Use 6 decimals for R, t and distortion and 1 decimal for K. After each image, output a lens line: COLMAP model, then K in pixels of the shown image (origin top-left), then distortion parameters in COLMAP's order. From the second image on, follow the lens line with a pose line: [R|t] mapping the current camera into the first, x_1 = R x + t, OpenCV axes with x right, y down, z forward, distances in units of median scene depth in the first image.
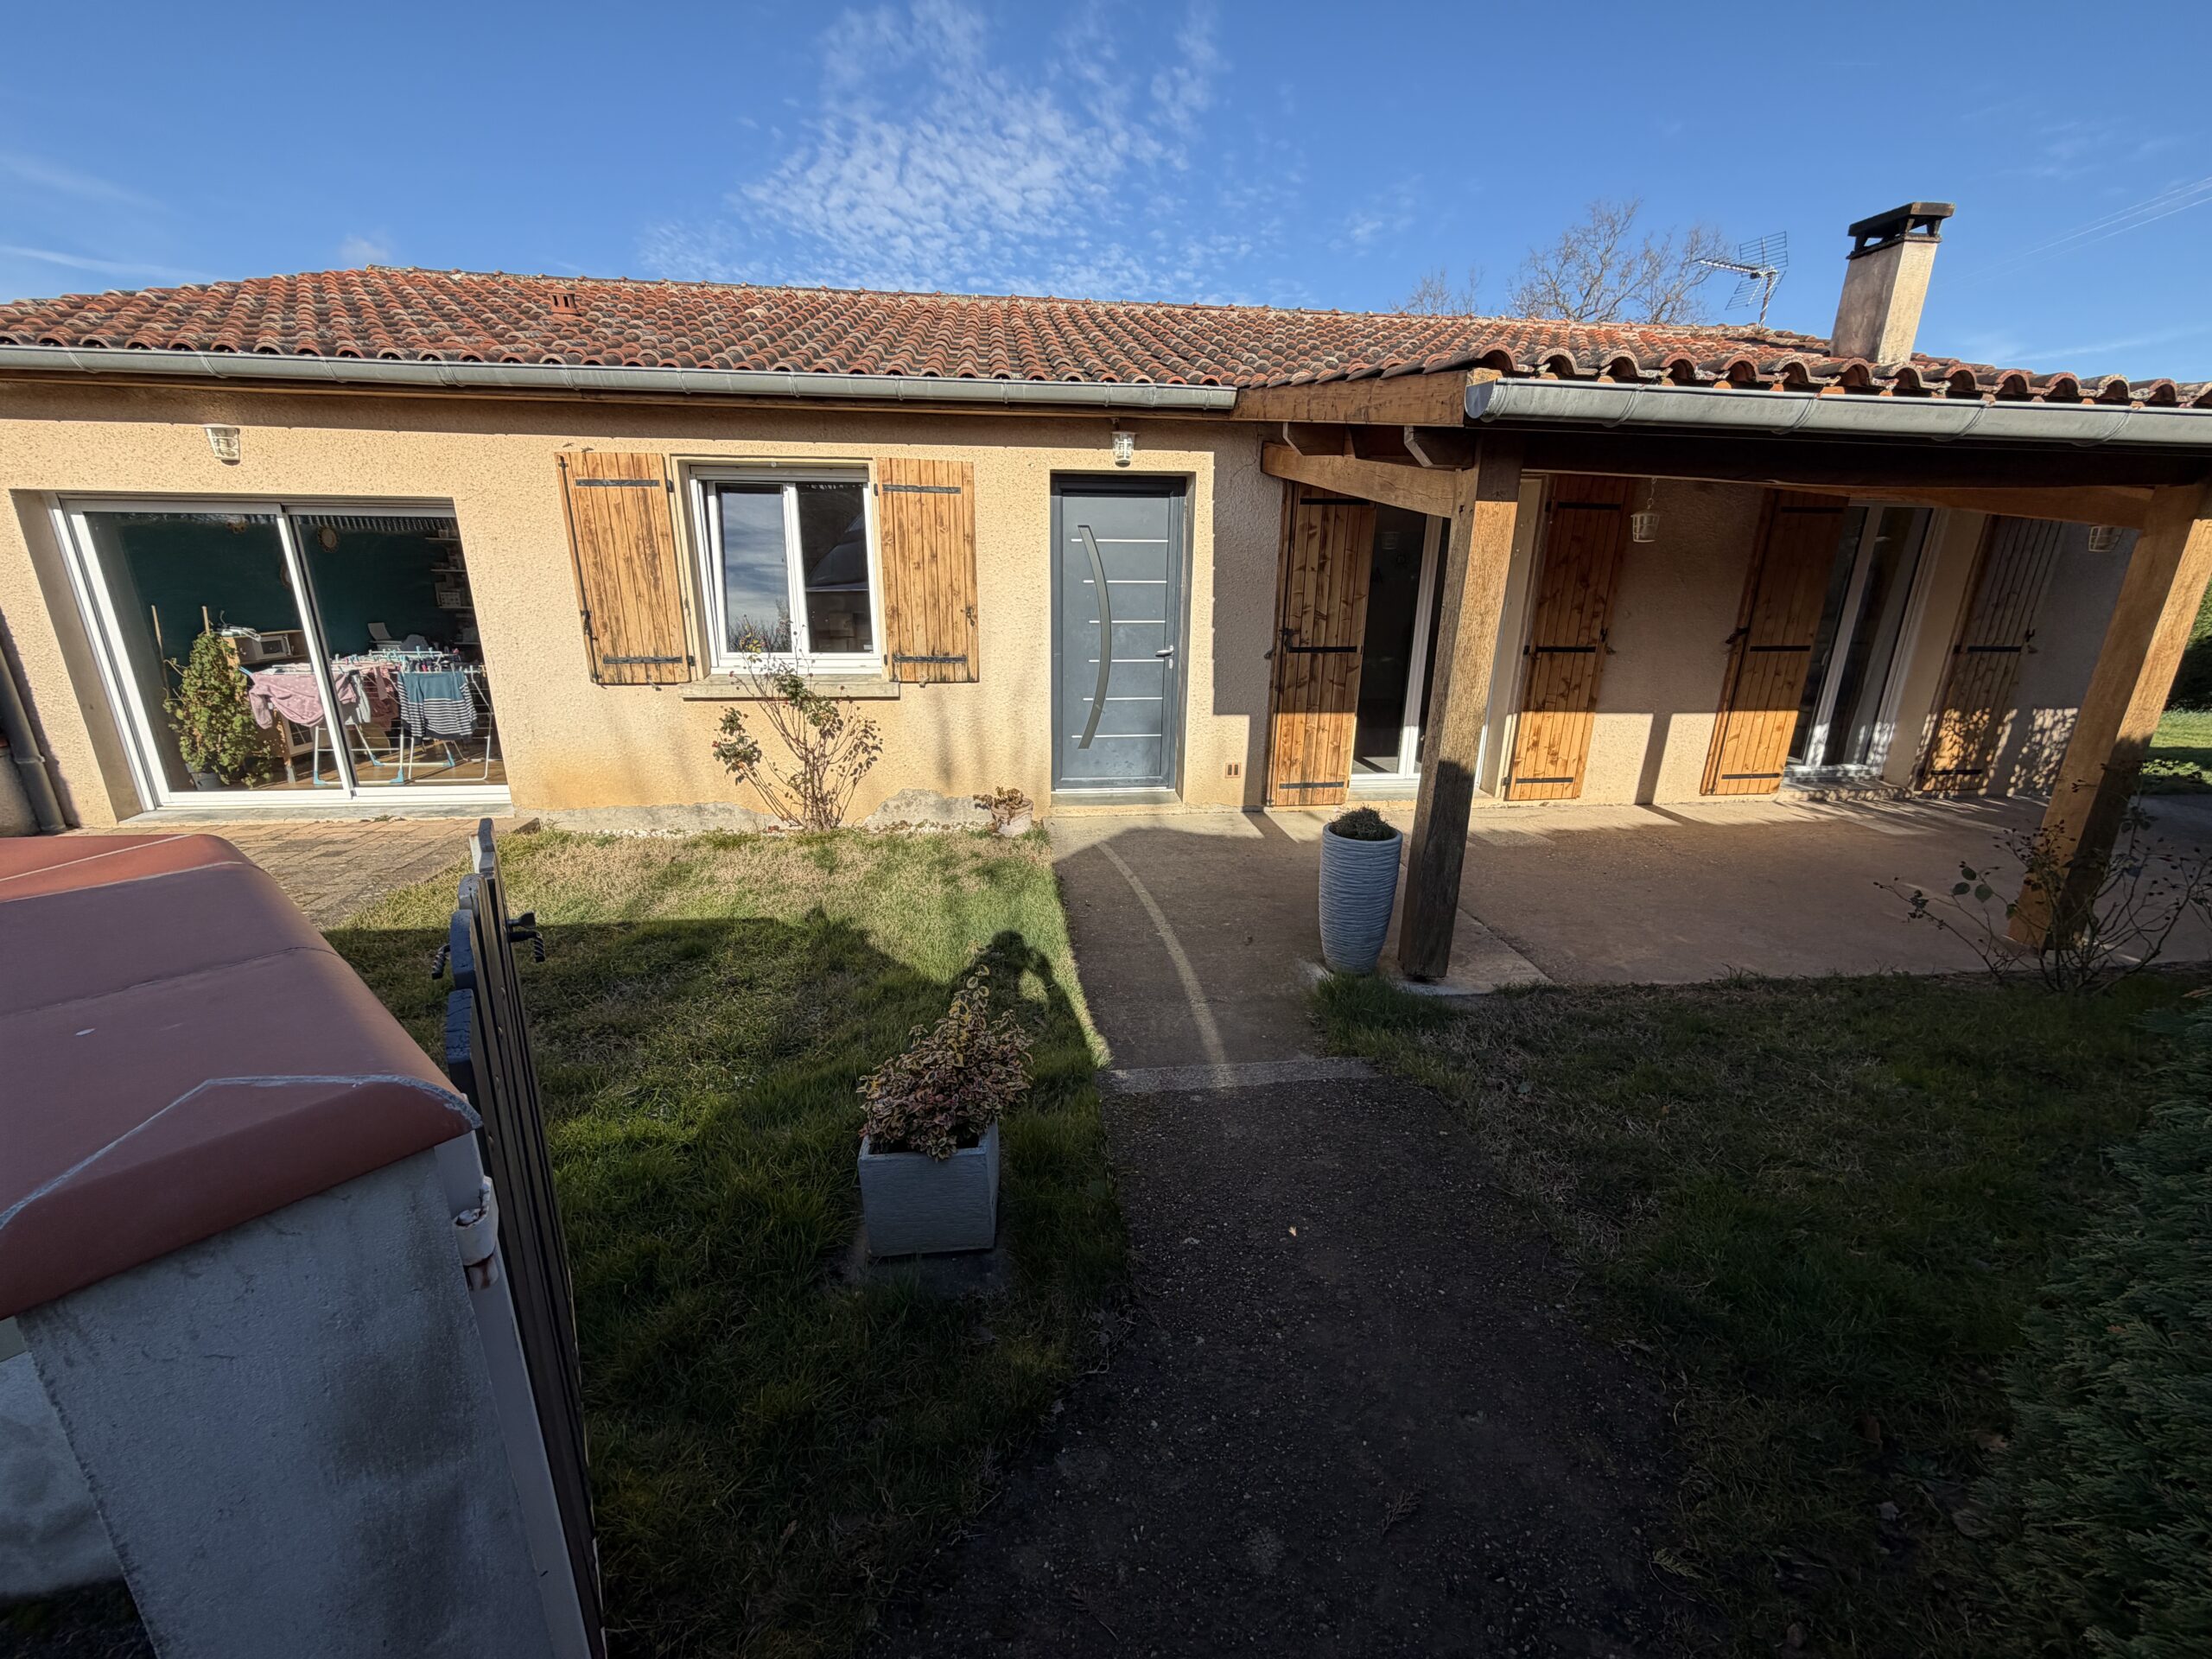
lens RADIAL K [[879.9, 0, 1092.7], [0, 879.9, 826.3], [0, 0, 1]] dist [-0.001996, -0.000123]
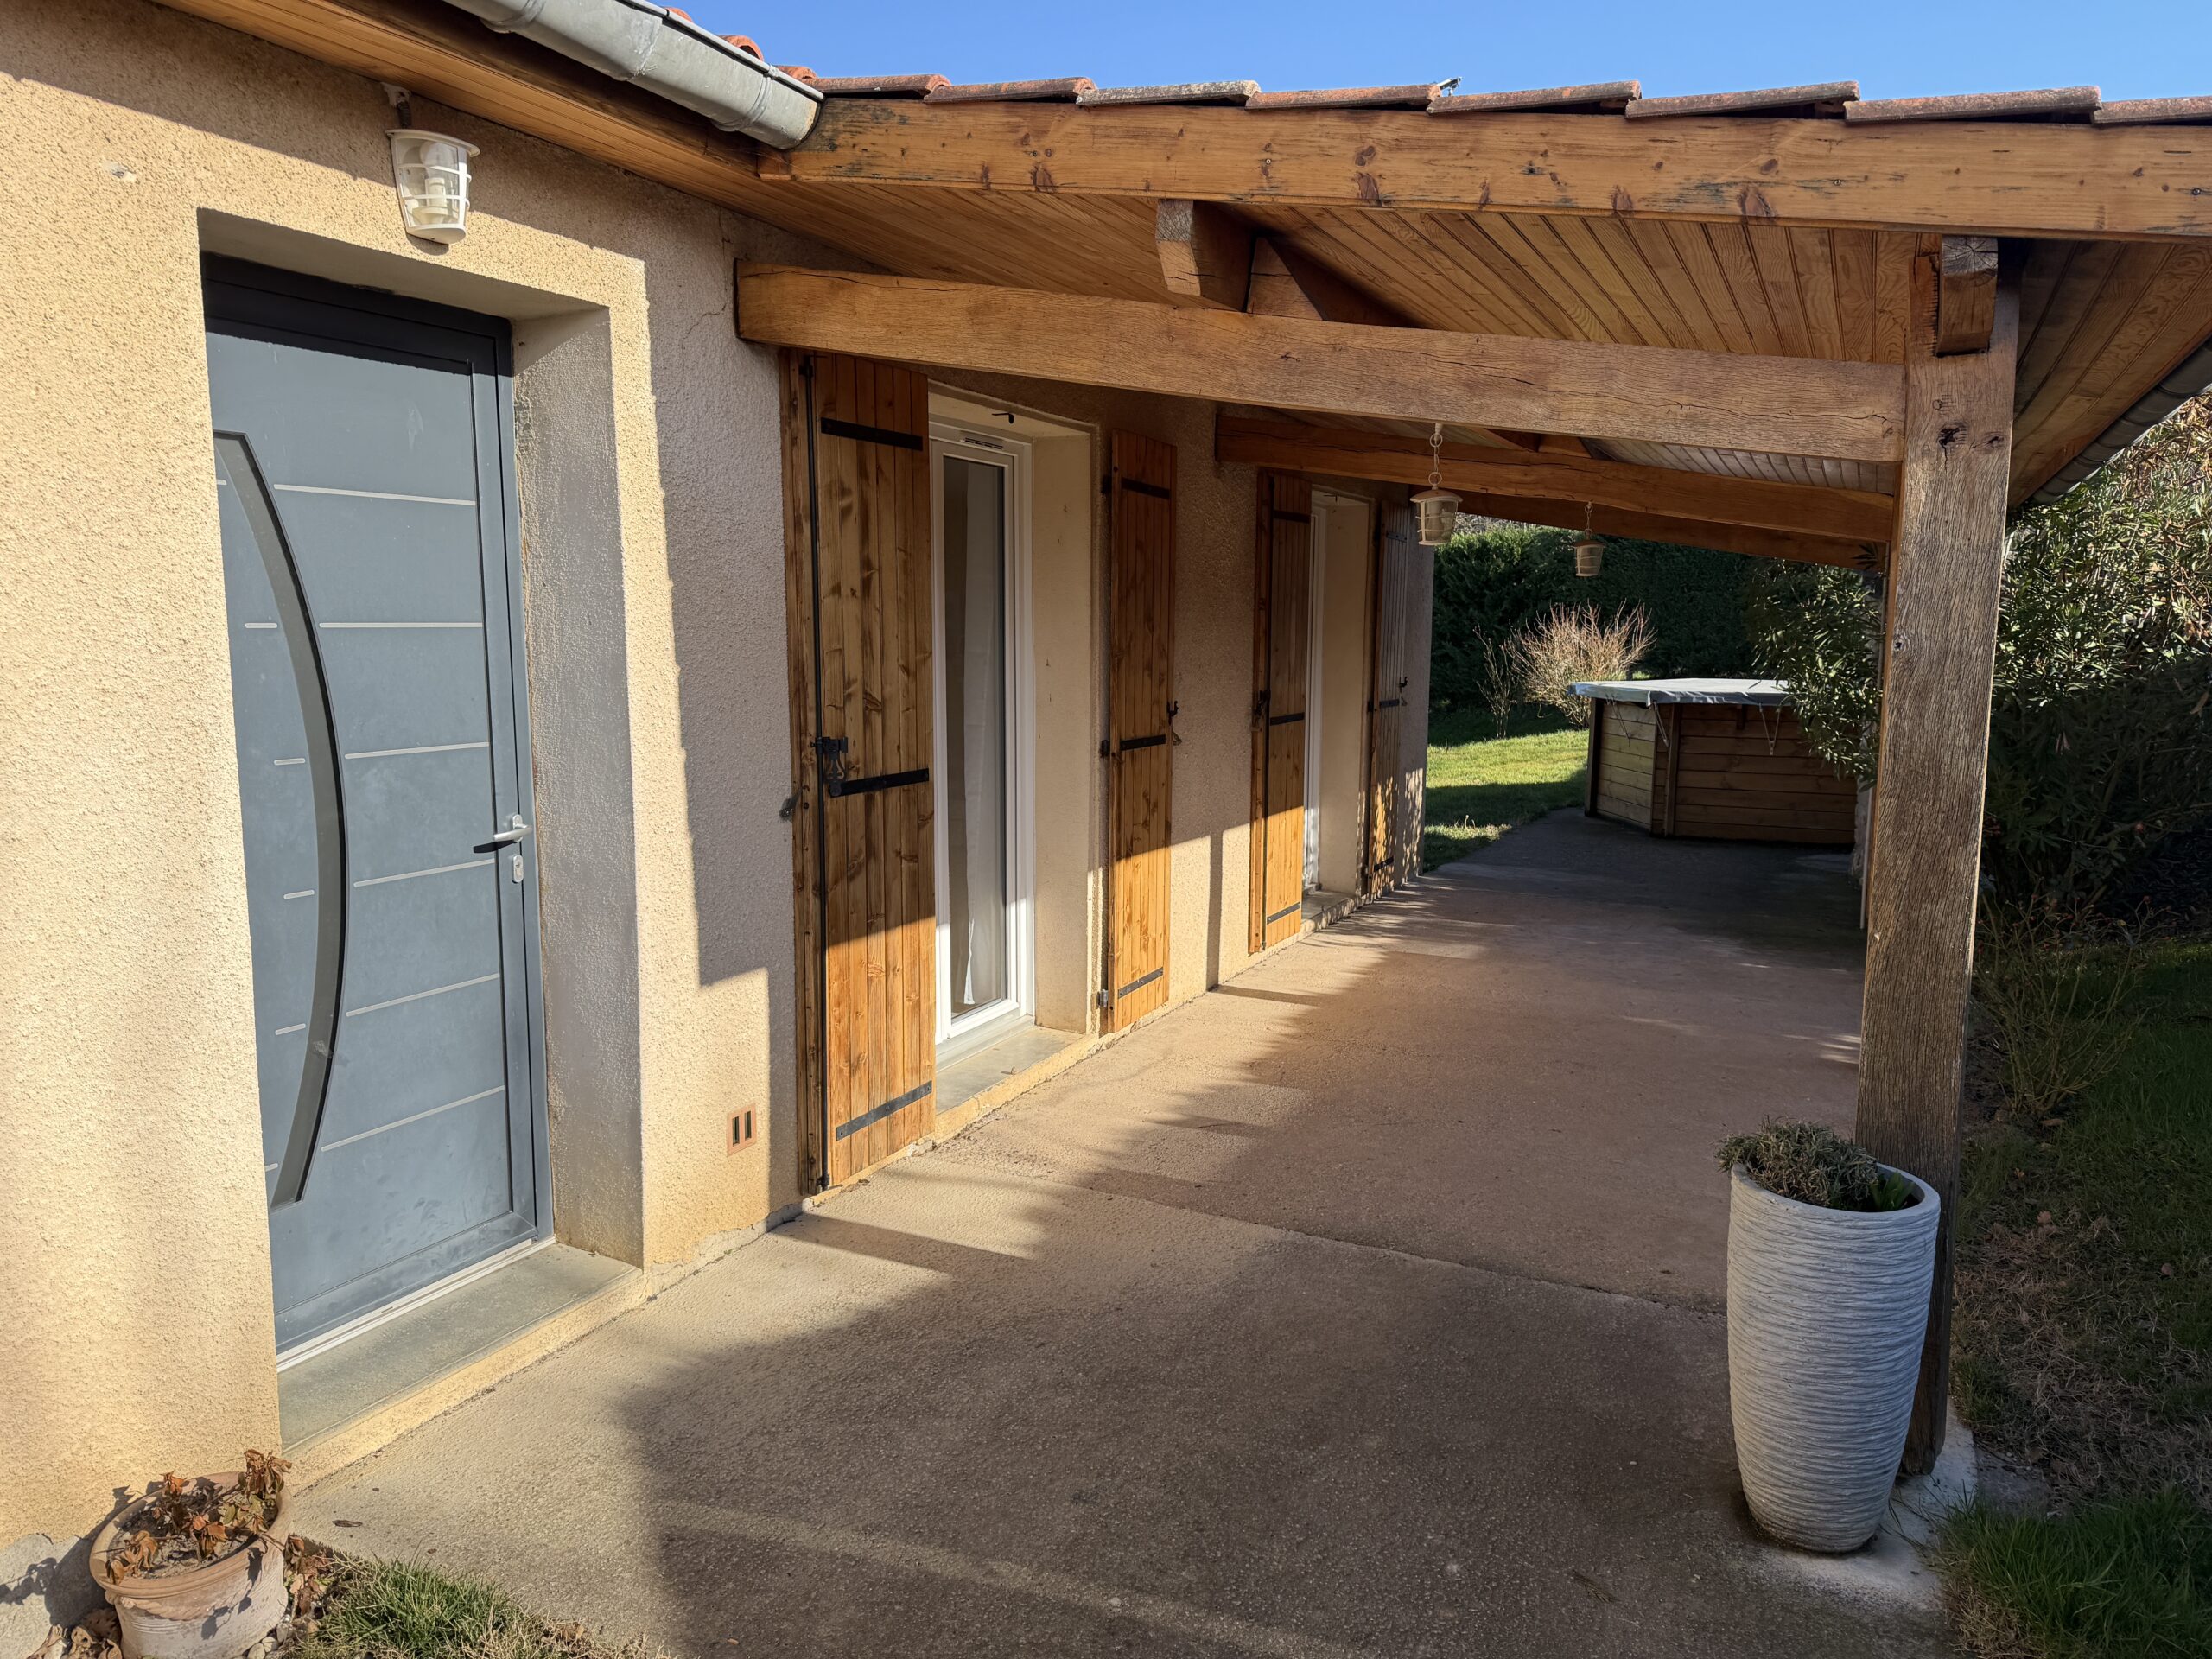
lens RADIAL K [[1528.4, 0, 1108.9], [0, 1528.4, 843.9], [0, 0, 1]] dist [0.013008, -0.003157]
pose [[0.533040, -0.124883, 0.836823, -0.283608], [0.240460, 0.970623, -0.008318, -0.139919], [-0.811201, 0.205656, 0.547411, 0.522642]]
